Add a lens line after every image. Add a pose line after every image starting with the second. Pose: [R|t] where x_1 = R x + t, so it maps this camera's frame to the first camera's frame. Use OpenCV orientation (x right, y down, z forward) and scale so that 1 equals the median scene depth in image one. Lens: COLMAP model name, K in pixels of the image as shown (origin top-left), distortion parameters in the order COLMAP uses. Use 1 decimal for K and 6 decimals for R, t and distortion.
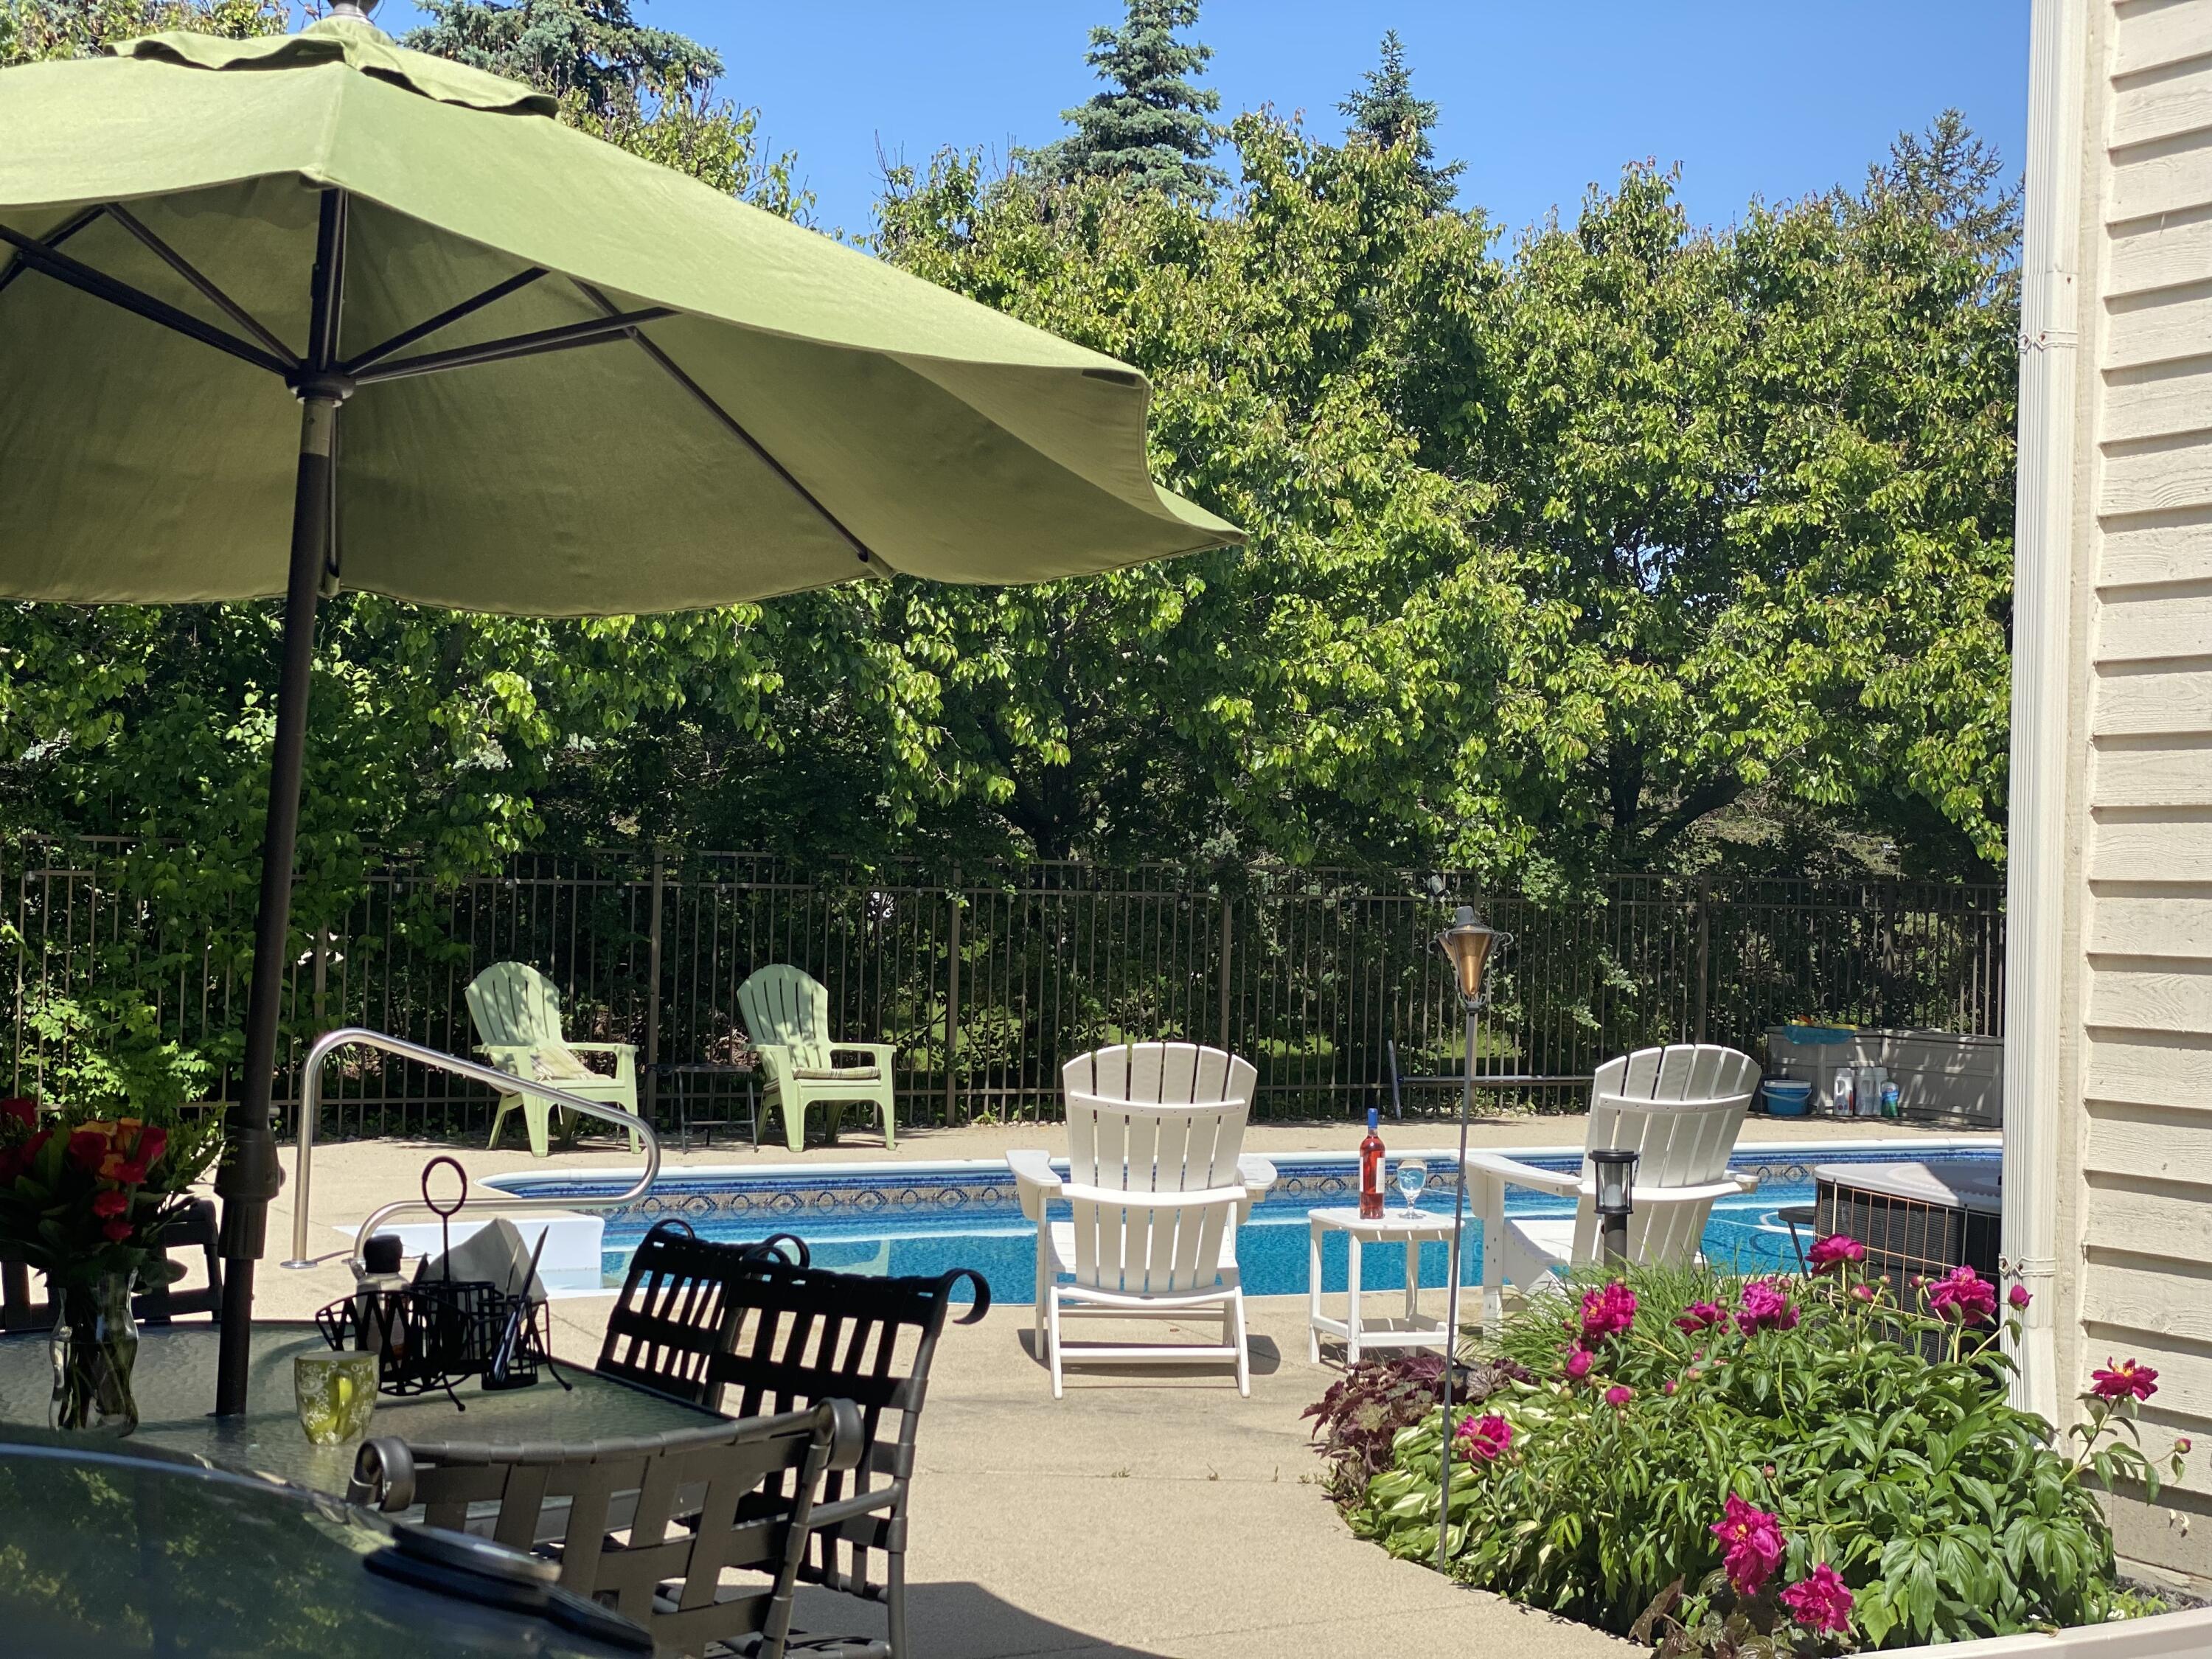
lens RADIAL K [[3279.8, 0, 1094.3], [0, 3279.8, 848.5], [0, 0, 1]] dist [0.041221, 0.000000]
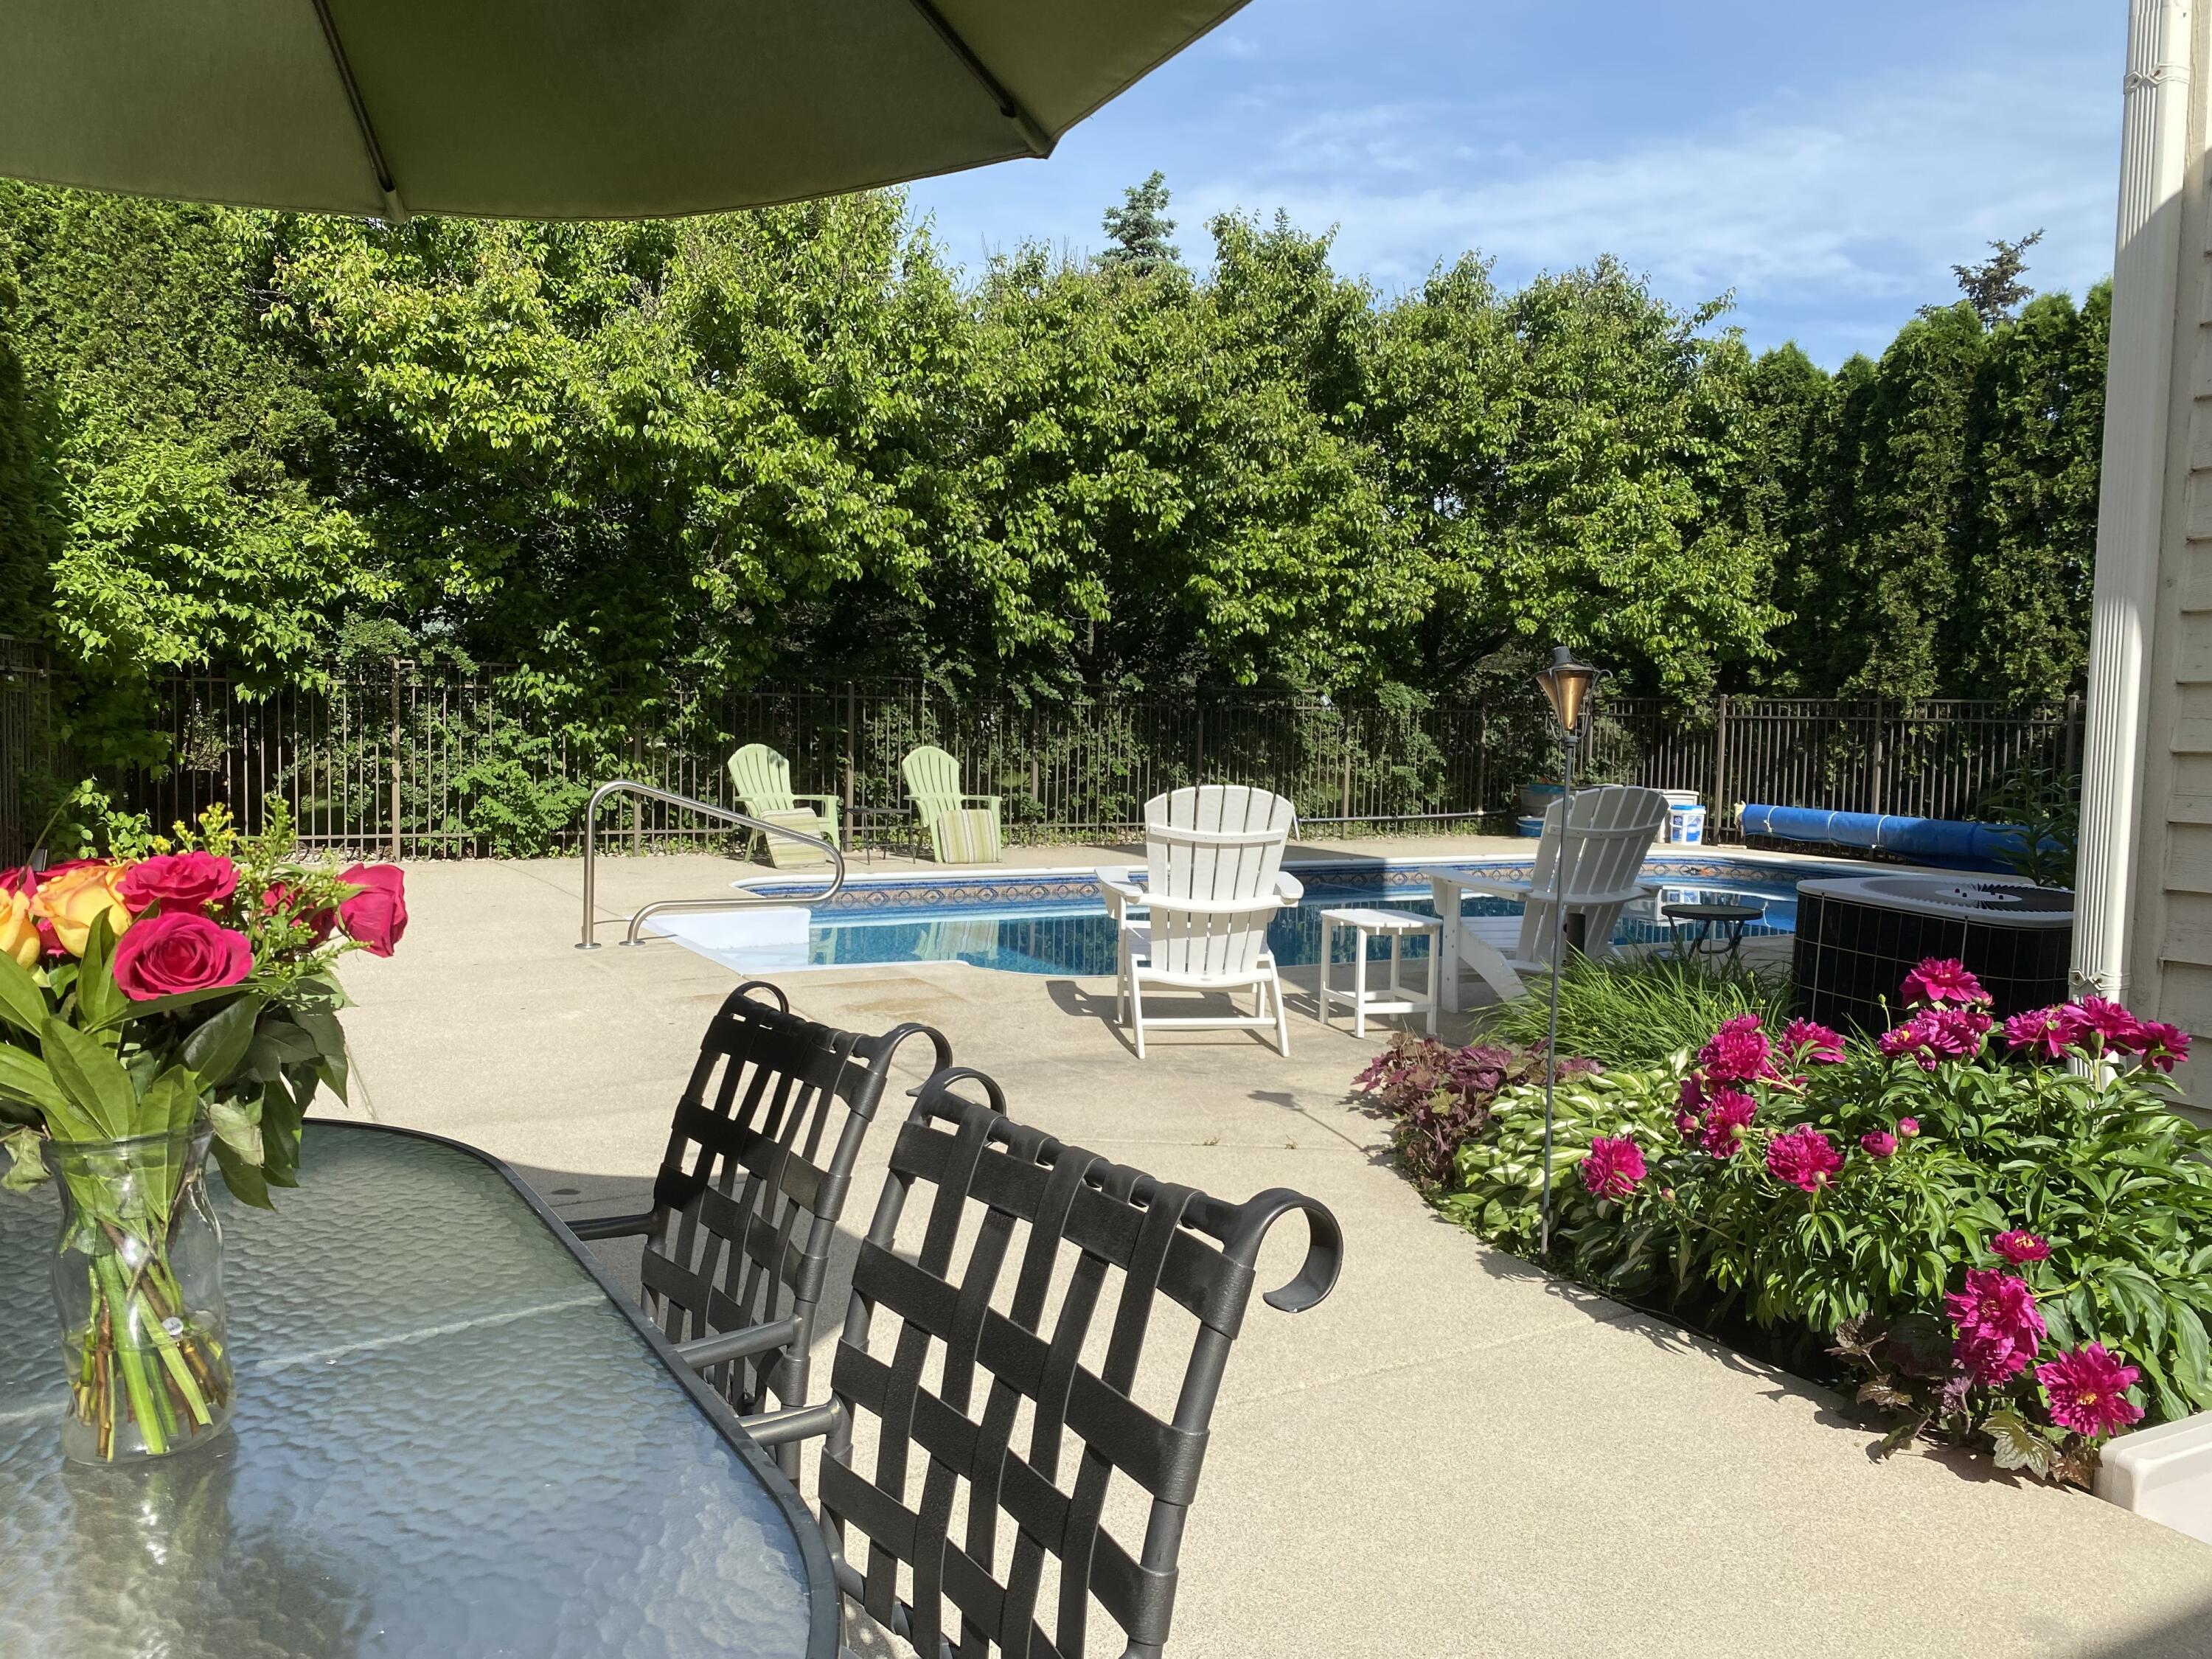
lens RADIAL K [[1672.6, 0, 1122.0], [0, 1672.6, 824.1], [0, 0, 1]] dist [0.002998, -0.022949]
pose [[0.999837, -0.004628, 0.017446, -0.015510], [0.003354, 0.997375, 0.072336, 0.014788], [-0.017734, -0.072266, 0.997228, 0.181803]]
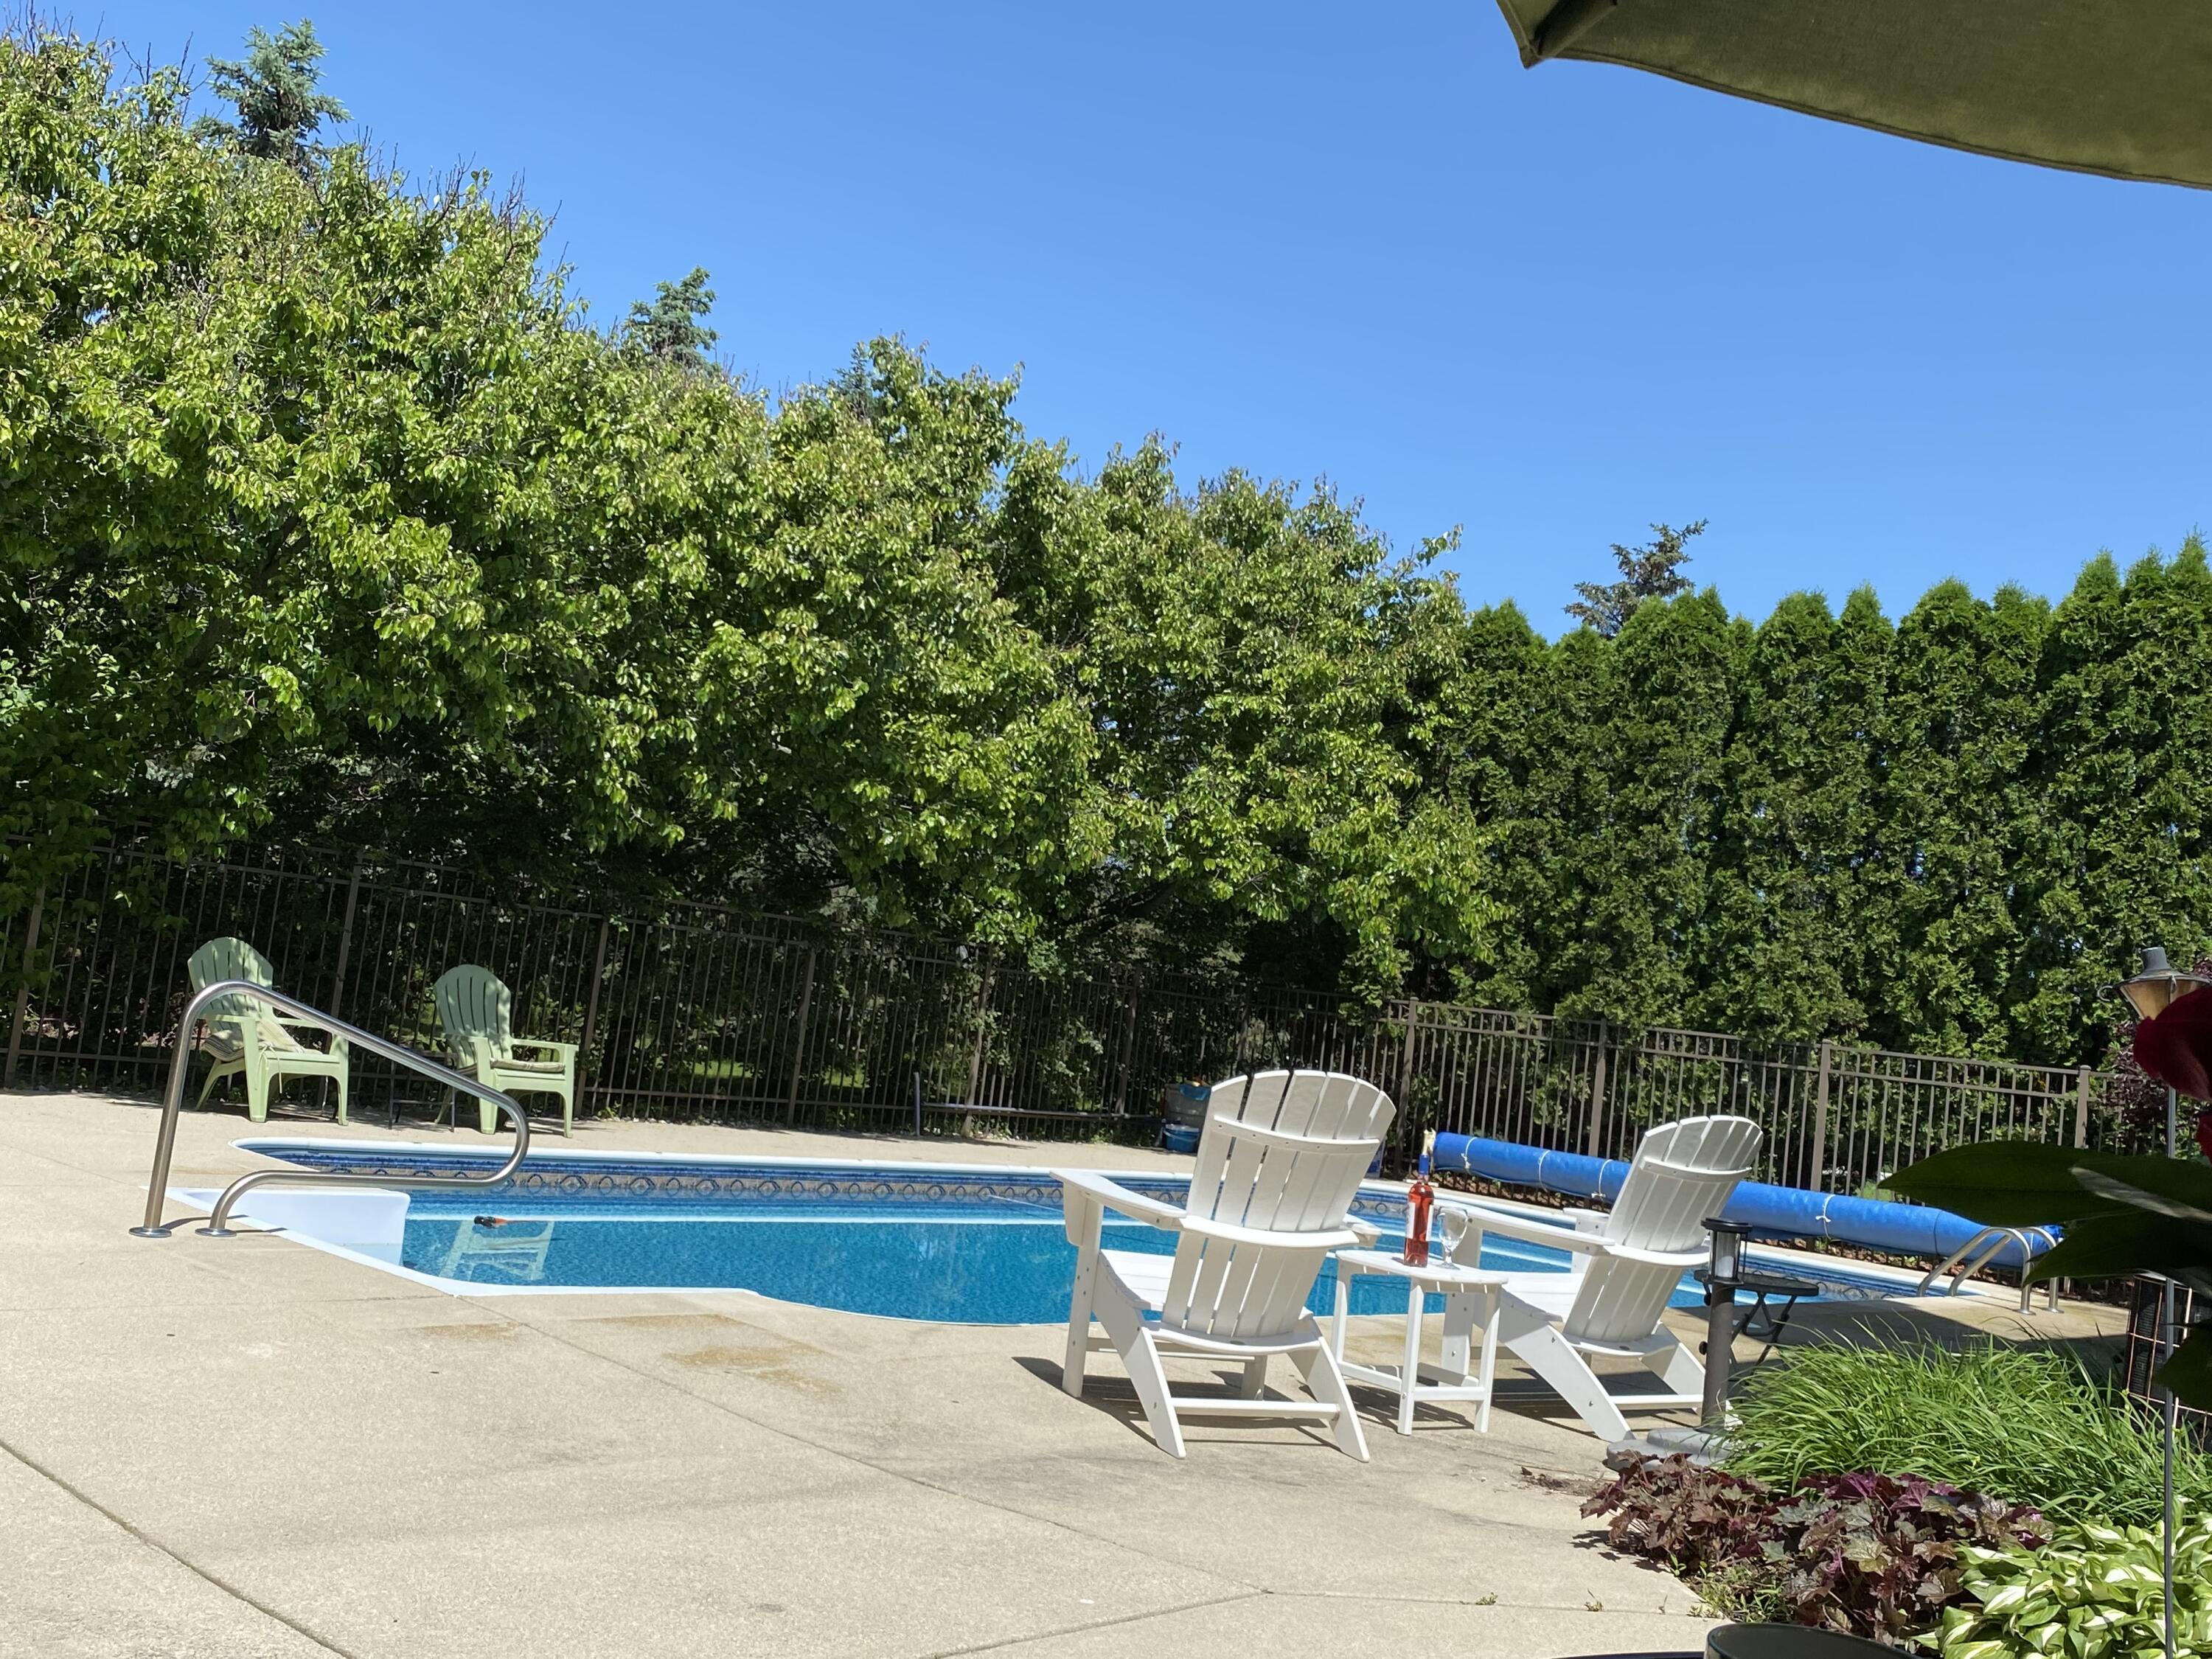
lens RADIAL K [[2087.2, 0, 1109.1], [0, 2087.2, 816.9], [0, 0, 1]] dist [0.051555, 0.000000]
pose [[0.939409, 0.118976, 0.321490, -0.122070], [-0.097537, 0.991844, -0.082050, 0.021762], [-0.328630, 0.045721, 0.943351, 0.234592]]
